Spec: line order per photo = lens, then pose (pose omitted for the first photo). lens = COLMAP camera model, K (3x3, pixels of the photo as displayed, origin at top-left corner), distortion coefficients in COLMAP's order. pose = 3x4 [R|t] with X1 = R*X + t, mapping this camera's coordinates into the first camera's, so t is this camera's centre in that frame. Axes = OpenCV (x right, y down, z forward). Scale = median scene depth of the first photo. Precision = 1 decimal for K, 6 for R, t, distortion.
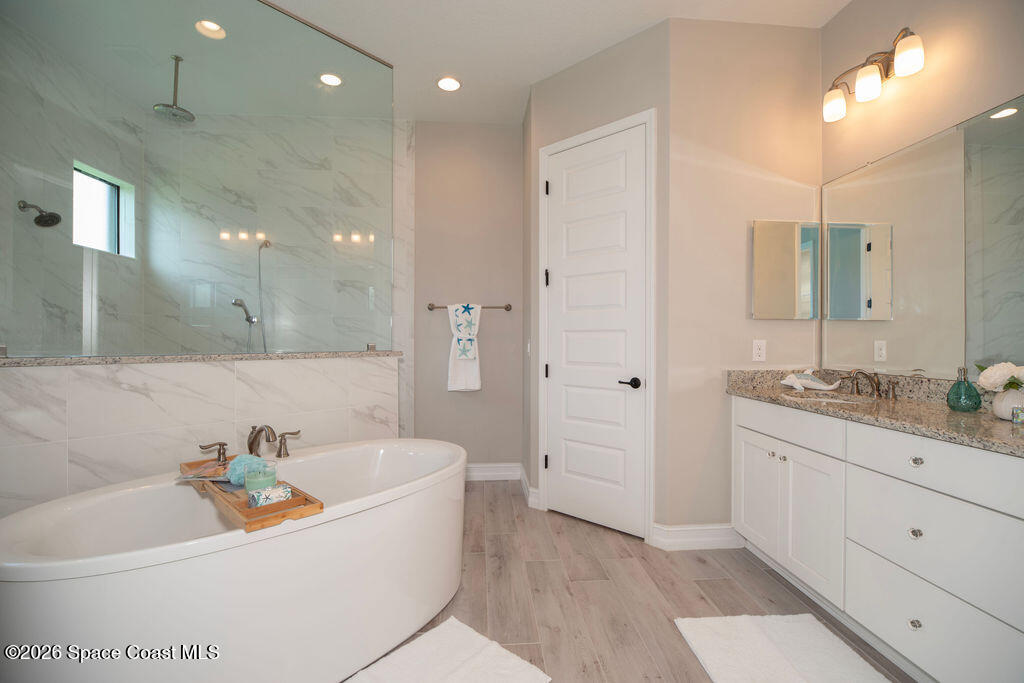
lens RADIAL K [[448.9, 0, 513.0], [0, 448.9, 340.0], [0, 0, 1]] dist [-0.002902, -0.005105]
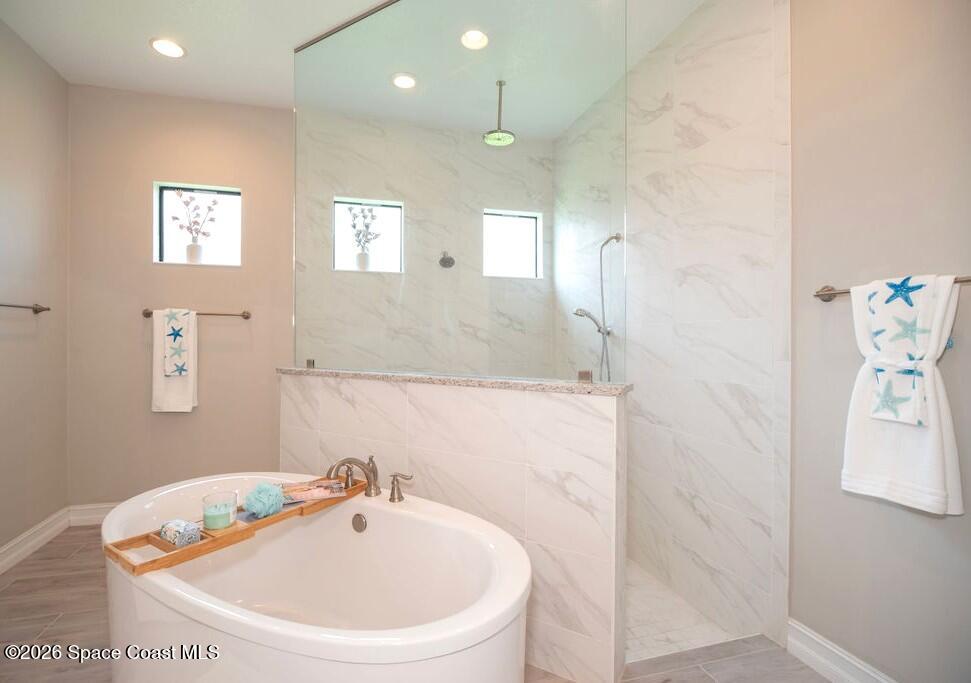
lens RADIAL K [[450.4, 0, 485.5], [0, 450.4, 341.5], [0, 0, 1]] dist [-0.013479, 0.000174]
pose [[0.187859, 0.004909, -0.982184, 0.206475], [-0.003246, 0.999985, 0.004377, -0.026578], [0.982191, 0.002366, 0.187872, 0.589937]]
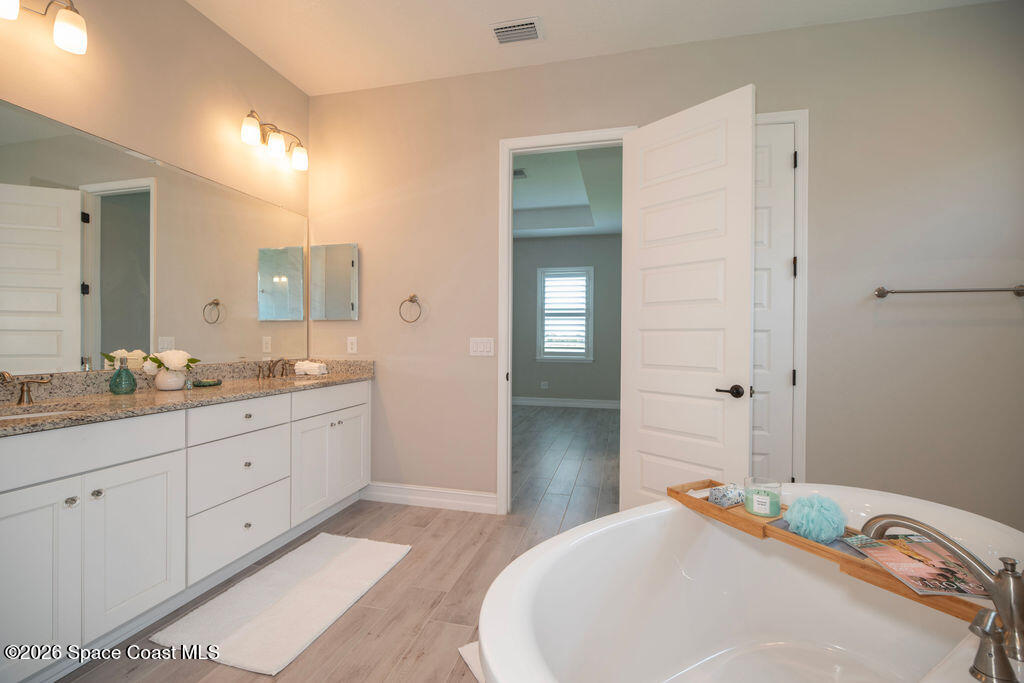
lens RADIAL K [[448.9, 0, 513.0], [0, 448.9, 340.0], [0, 0, 1]] dist [-0.002902, -0.005105]
pose [[-0.941567, -0.011880, 0.336617, -0.170679], [-0.010132, 0.999925, 0.006950, -0.000965], [-0.336674, 0.003133, -0.941616, 0.854180]]
